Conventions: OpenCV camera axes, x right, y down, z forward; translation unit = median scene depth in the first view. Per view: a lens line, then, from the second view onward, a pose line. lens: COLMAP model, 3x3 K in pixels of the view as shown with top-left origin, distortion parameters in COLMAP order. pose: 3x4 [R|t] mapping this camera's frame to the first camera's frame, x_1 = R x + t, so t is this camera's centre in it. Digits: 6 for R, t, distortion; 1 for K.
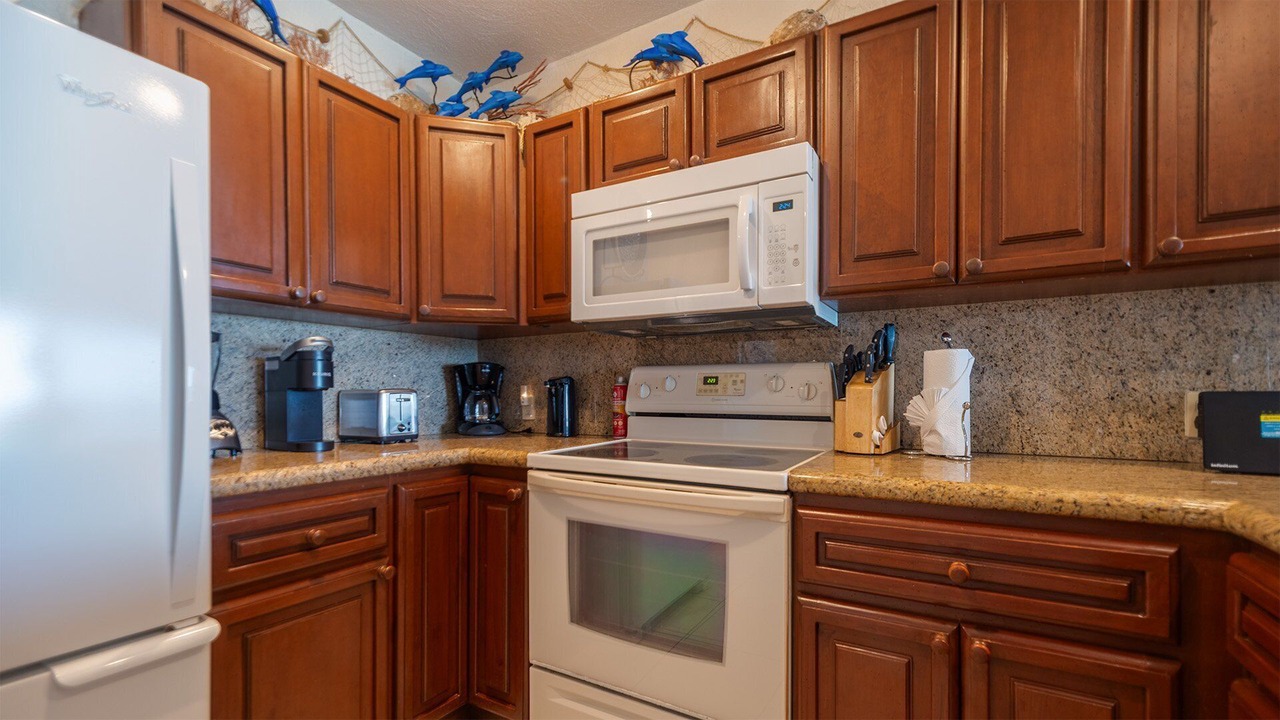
lens RADIAL K [[547.0, 0, 640.7], [0, 547.0, 398.4], [0, 0, 1]] dist [0.002727, 0.000098]
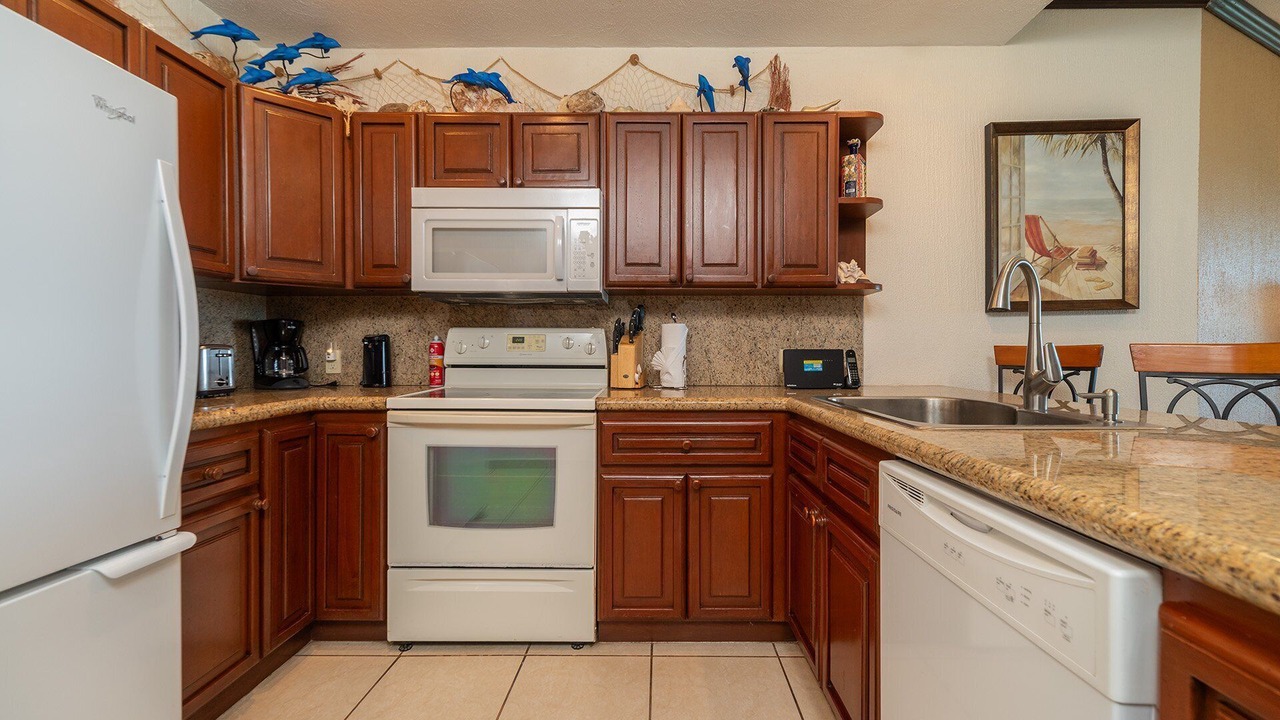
lens RADIAL K [[549.6, 0, 651.2], [0, 549.6, 356.1], [0, 0, 1]] dist [0.004542, 0.000238]
pose [[0.867328, -0.003916, 0.497721, -0.269717], [0.002352, 0.999990, 0.003769, 0.002683], [-0.497731, -0.002098, 0.867329, -0.335295]]
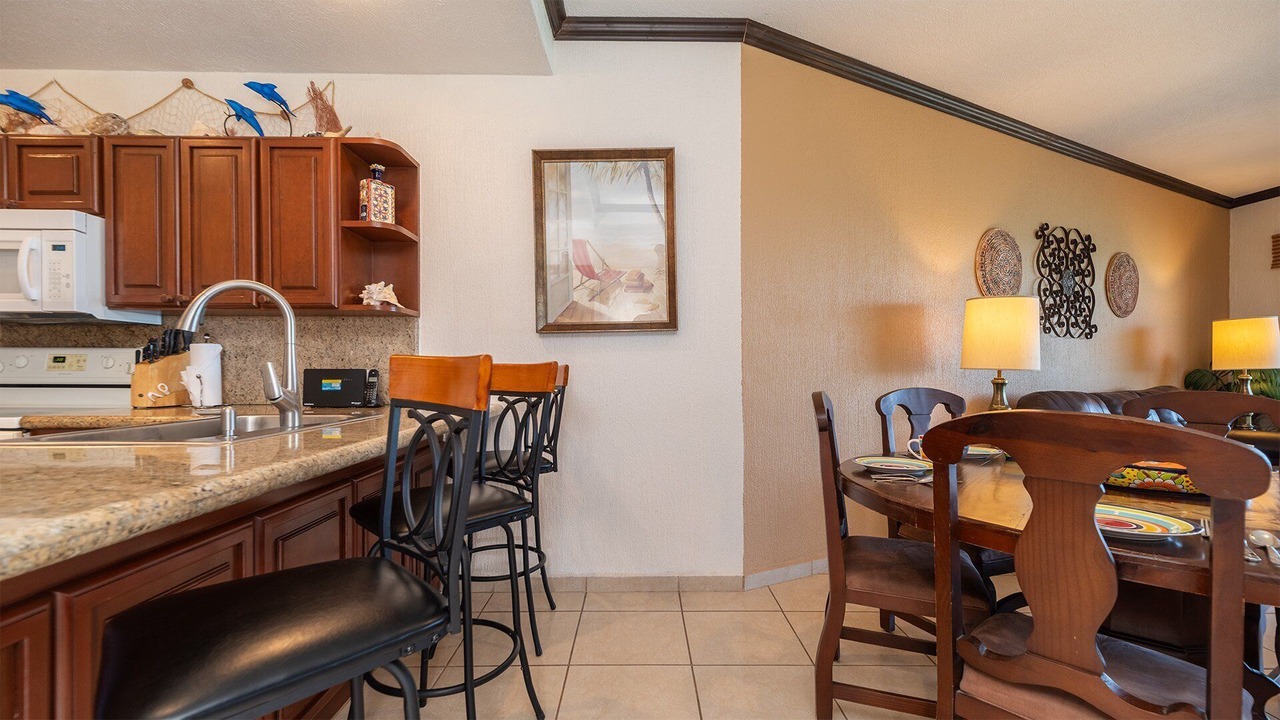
lens RADIAL K [[549.9, 0, 641.1], [0, 549.9, 374.3], [0, 0, 1]] dist [0.005599, 0.000555]
pose [[0.857969, -0.001953, 0.513698, 0.687091], [0.002398, 0.999997, -0.000203, 0.007533], [-0.513696, 0.001406, 0.857971, -0.940130]]
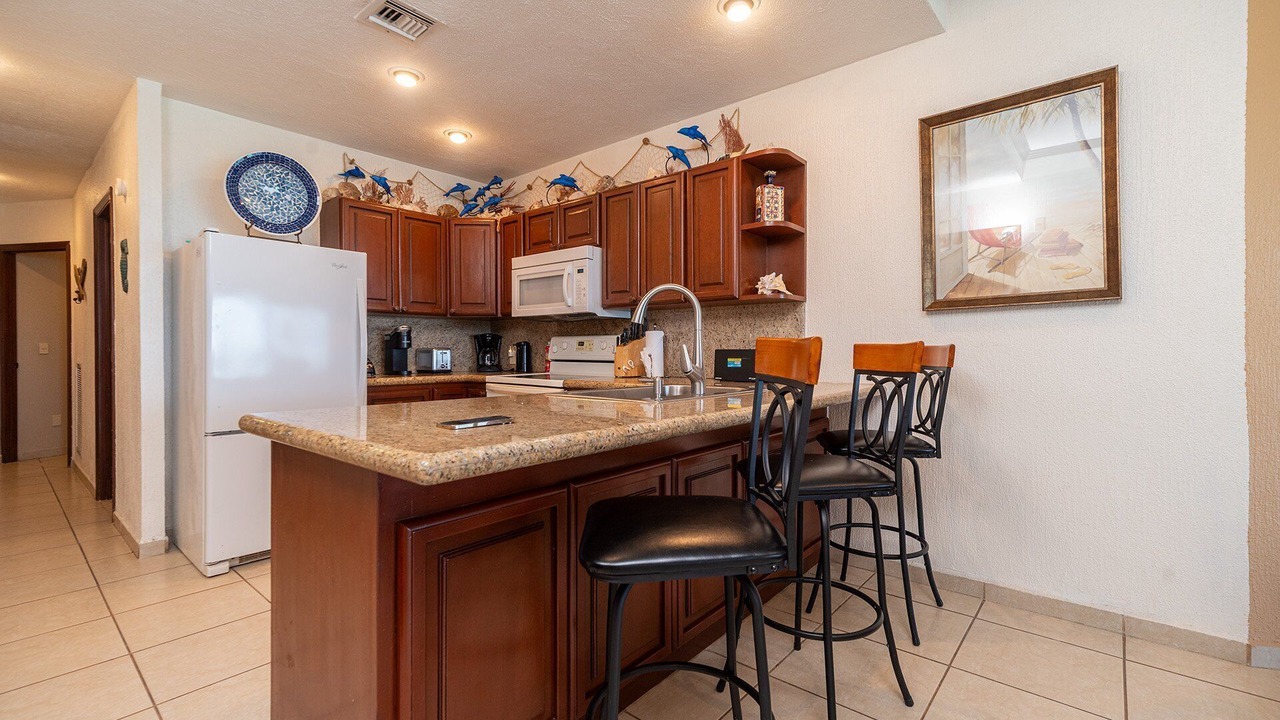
lens RADIAL K [[549.0, 0, 638.6], [0, 549.0, 356.2], [0, 0, 1]] dist [0.001636, 0.000225]
pose [[0.984289, 0.002332, -0.176549, 0.738349], [-0.001944, 0.999995, 0.002369, 0.008942], [0.176553, -0.001988, 0.984289, -1.035553]]
